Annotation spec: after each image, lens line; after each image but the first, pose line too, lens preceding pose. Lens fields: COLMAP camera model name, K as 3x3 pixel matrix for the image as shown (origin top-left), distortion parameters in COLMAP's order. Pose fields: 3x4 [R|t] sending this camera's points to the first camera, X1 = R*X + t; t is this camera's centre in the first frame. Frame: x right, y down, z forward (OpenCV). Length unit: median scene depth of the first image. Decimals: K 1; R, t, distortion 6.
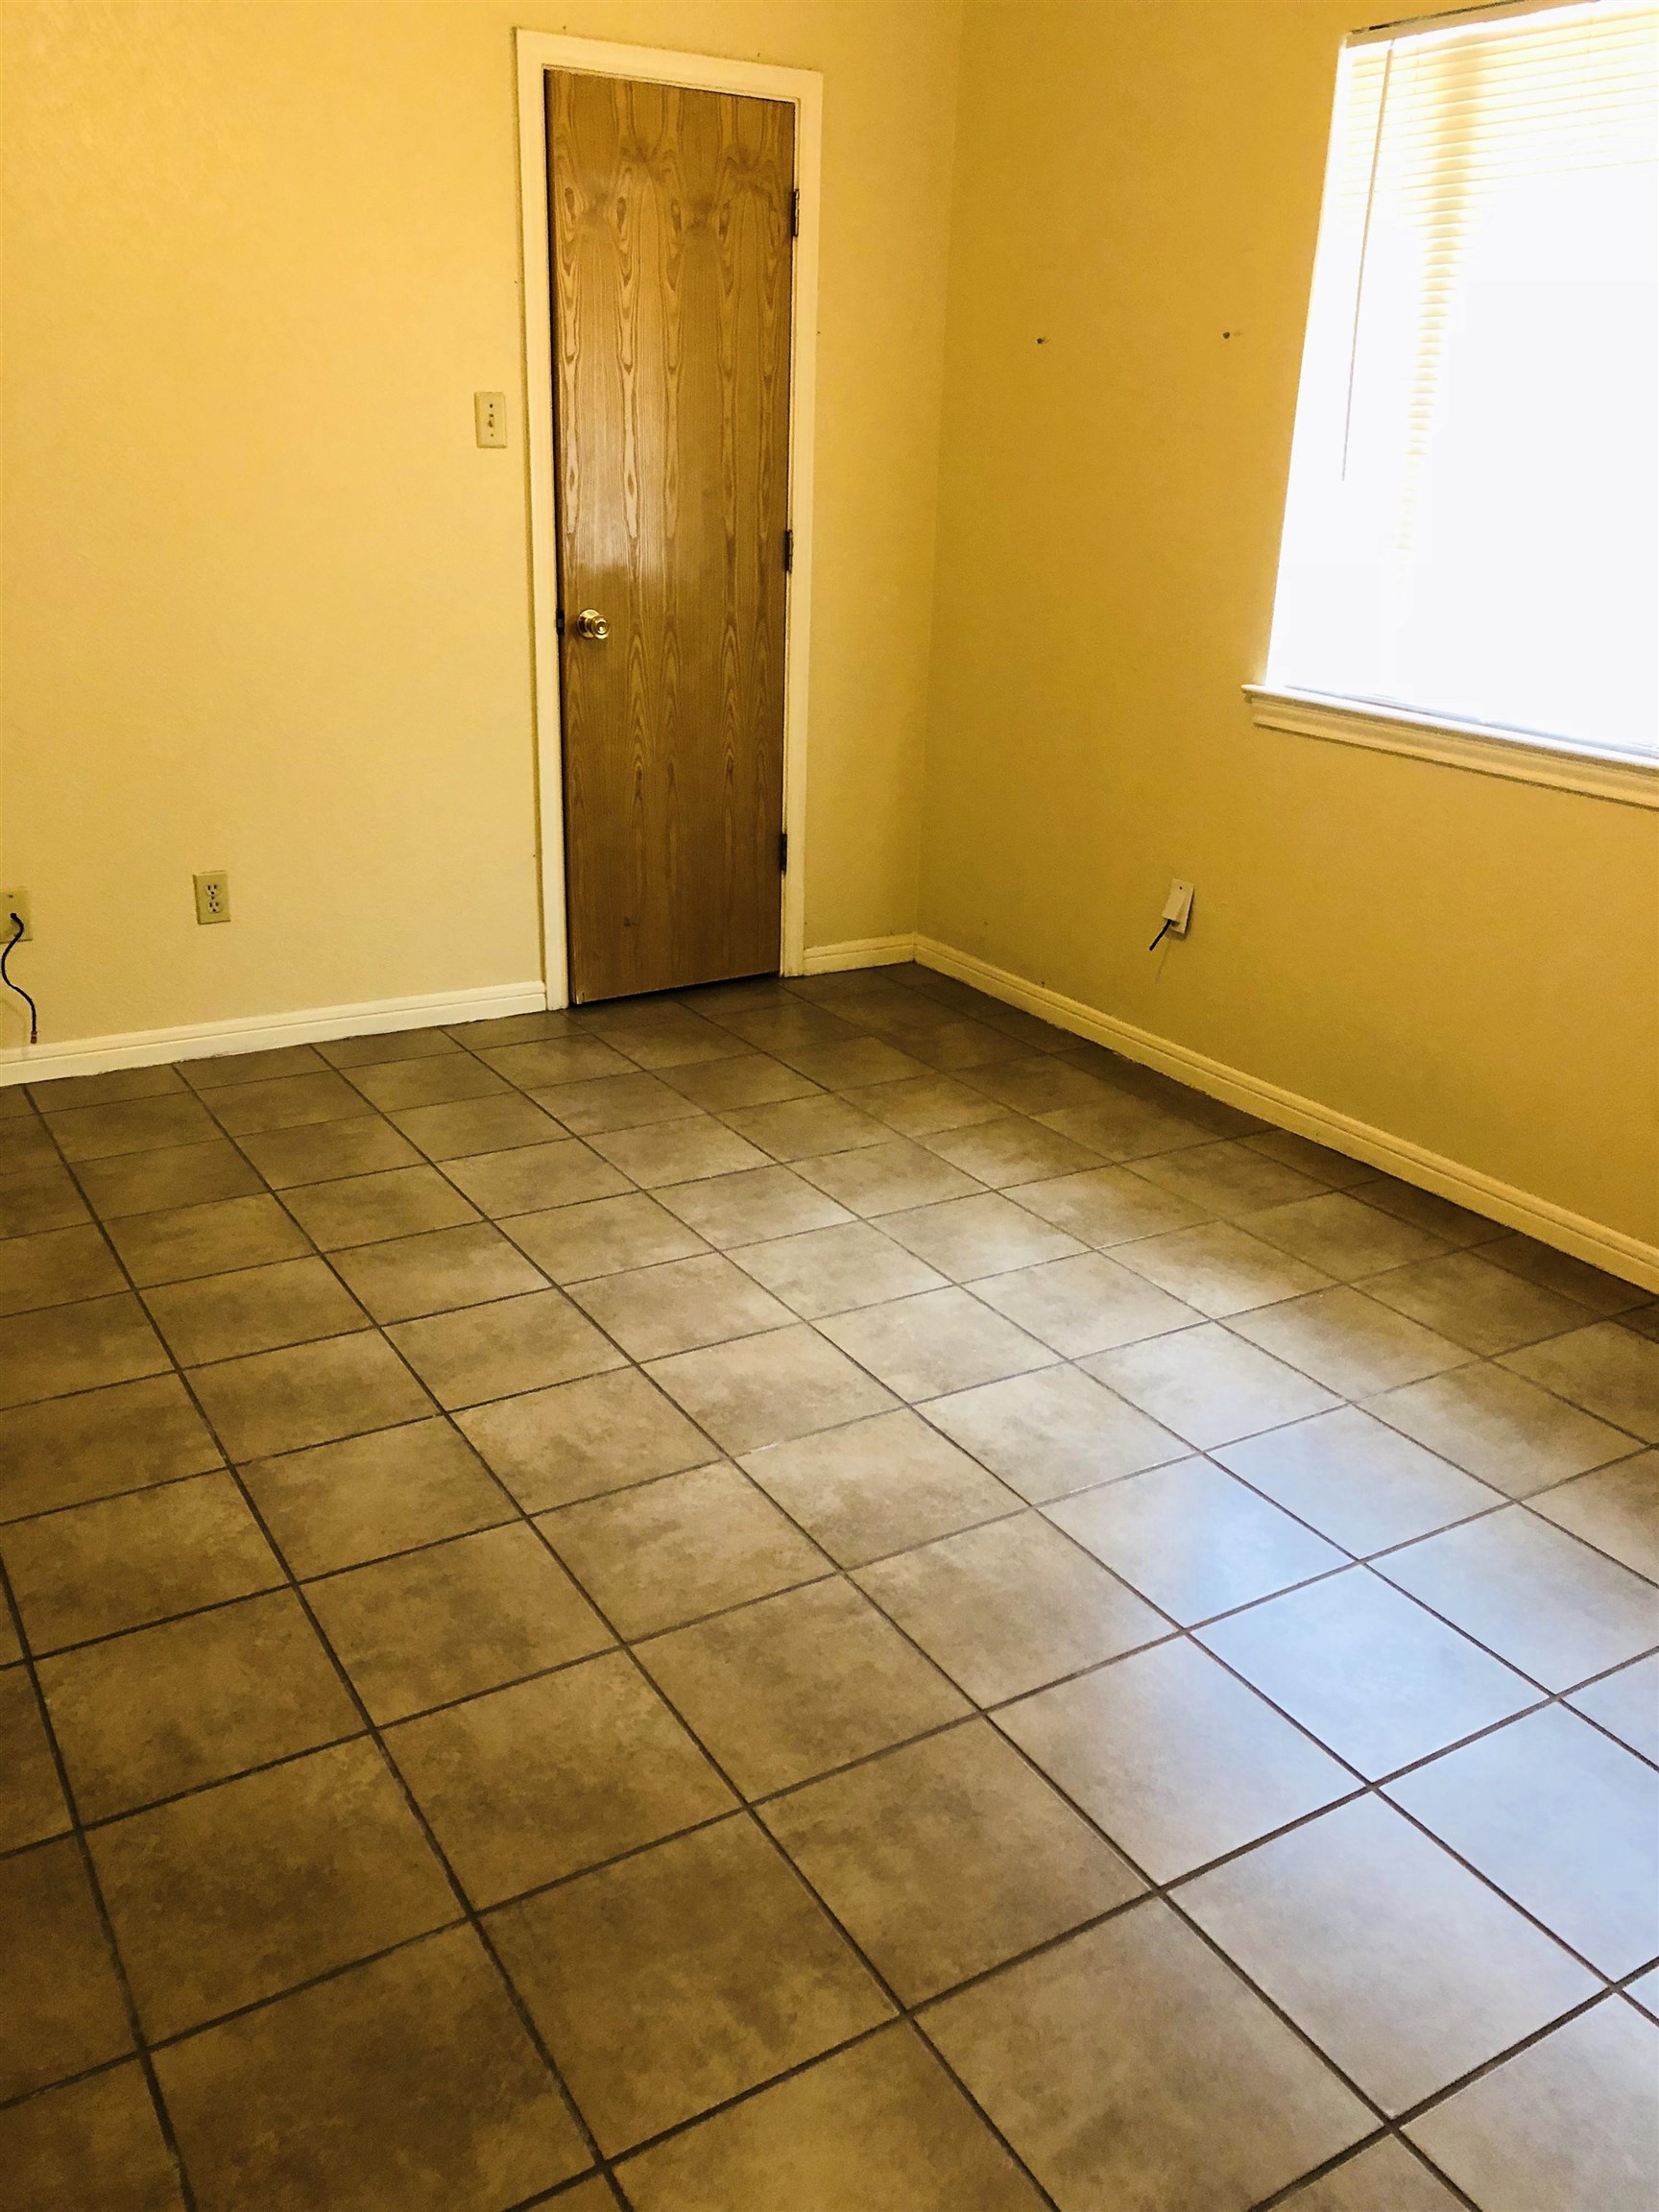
lens RADIAL K [[1817.7, 0, 827.0], [0, 1817.7, 1108.3], [0, 0, 1]] dist [0.035428, -0.030937]
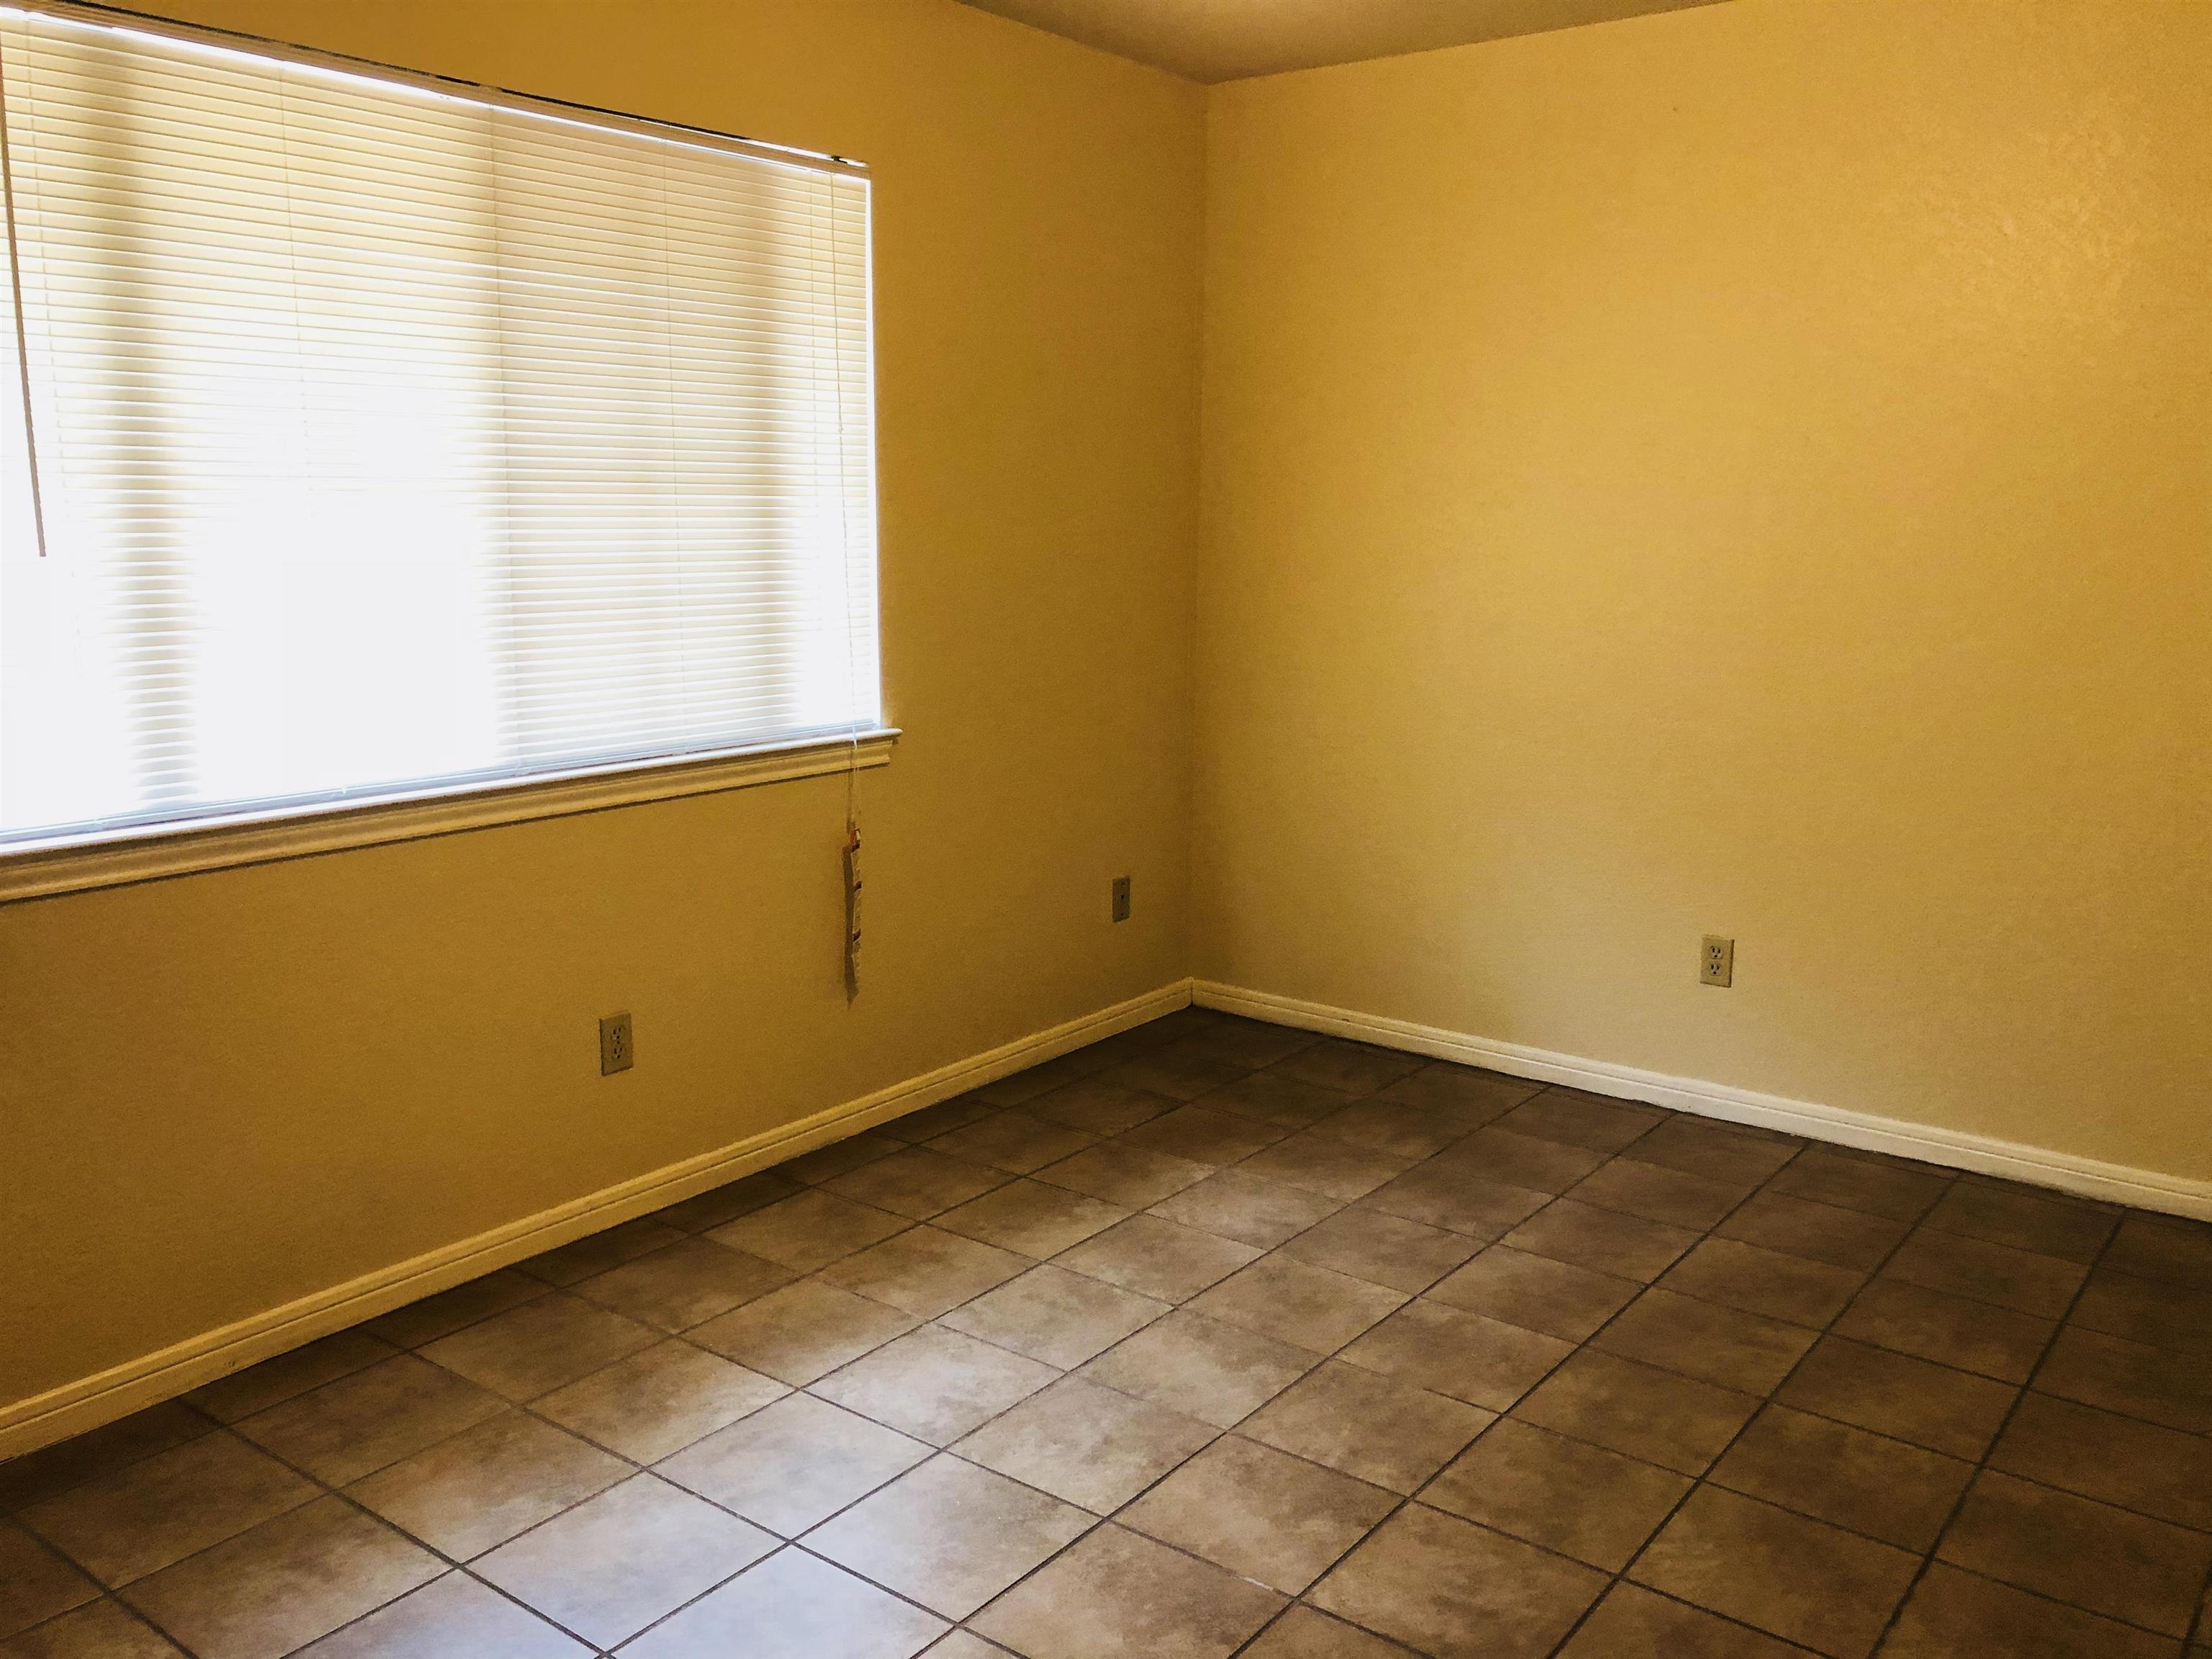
lens RADIAL K [[1817.7, 0, 1105.4], [0, 1817.7, 830.4], [0, 0, 1]] dist [0.035428, -0.030937]
pose [[-0.364046, -0.201248, 0.909379, -0.699978], [0.313624, 0.892870, 0.323146, -0.429954], [-0.876989, 0.402843, -0.261930, 1.062802]]
